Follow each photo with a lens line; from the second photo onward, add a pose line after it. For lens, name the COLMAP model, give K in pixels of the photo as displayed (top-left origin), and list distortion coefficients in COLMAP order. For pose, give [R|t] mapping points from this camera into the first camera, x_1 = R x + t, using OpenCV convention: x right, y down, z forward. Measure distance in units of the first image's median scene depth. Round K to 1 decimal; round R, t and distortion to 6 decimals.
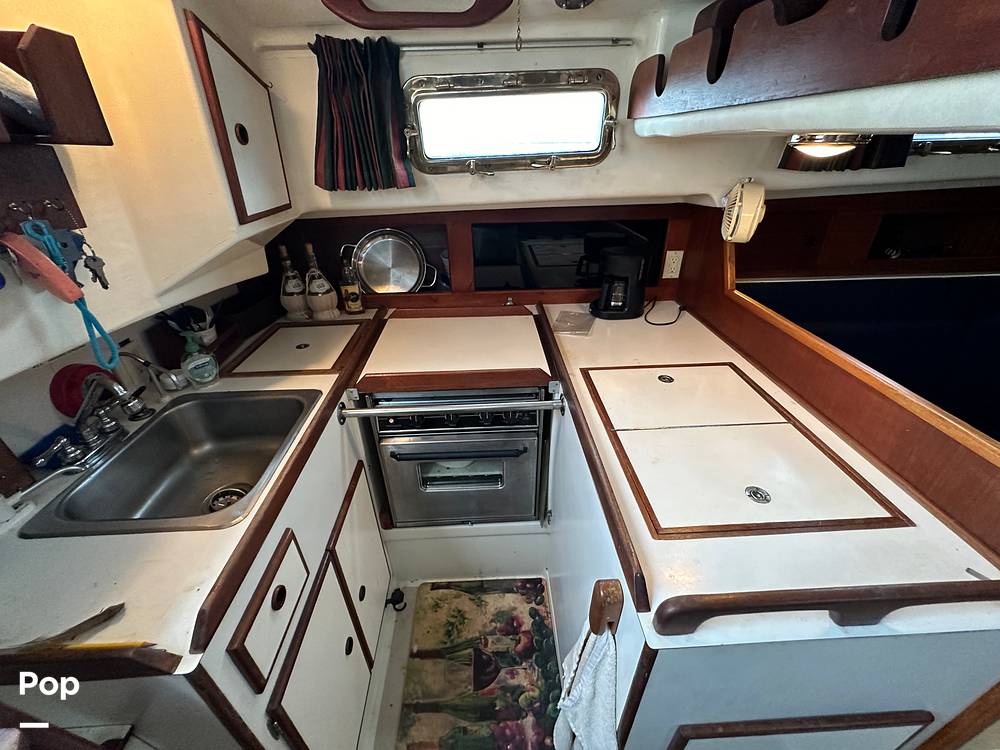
lens RADIAL K [[404.6, 0, 498.3], [0, 404.6, 371.7], [0, 0, 1]] dist [-0.000174, 0.000712]
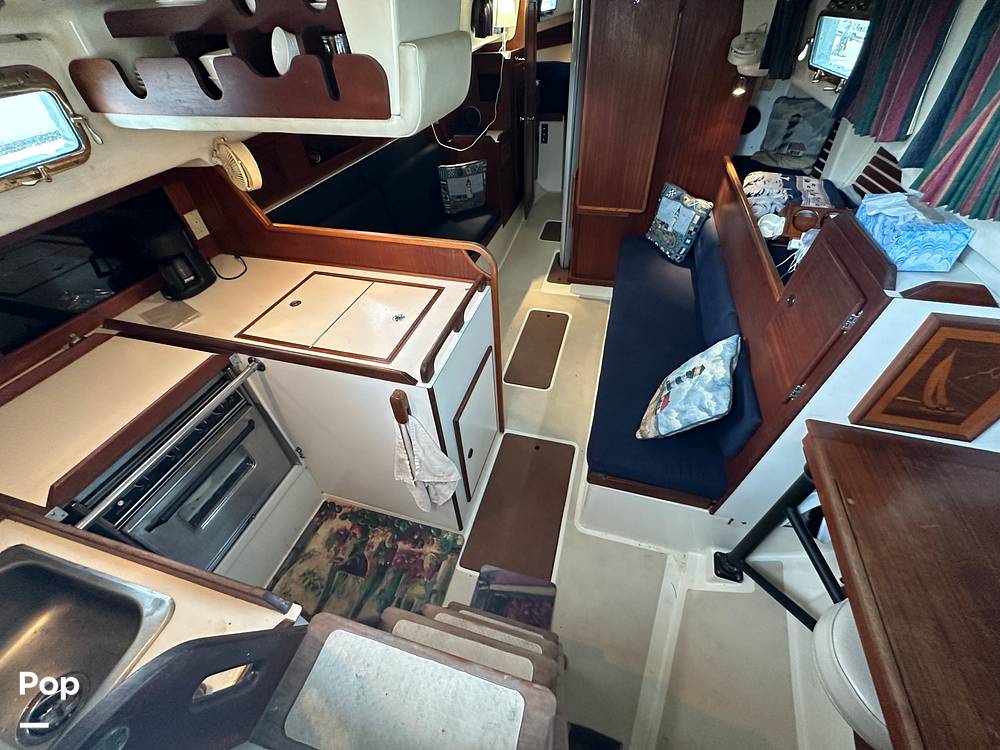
lens RADIAL K [[404.6, 0, 500.6], [0, 404.6, 373.0], [0, 0, 1]] dist [-0.000174, 0.000712]
pose [[0.317815, -0.642869, 0.696931, -0.377761], [0.501577, 0.737763, 0.451804, -0.064563], [-0.804621, 0.205974, 0.556920, -0.204739]]
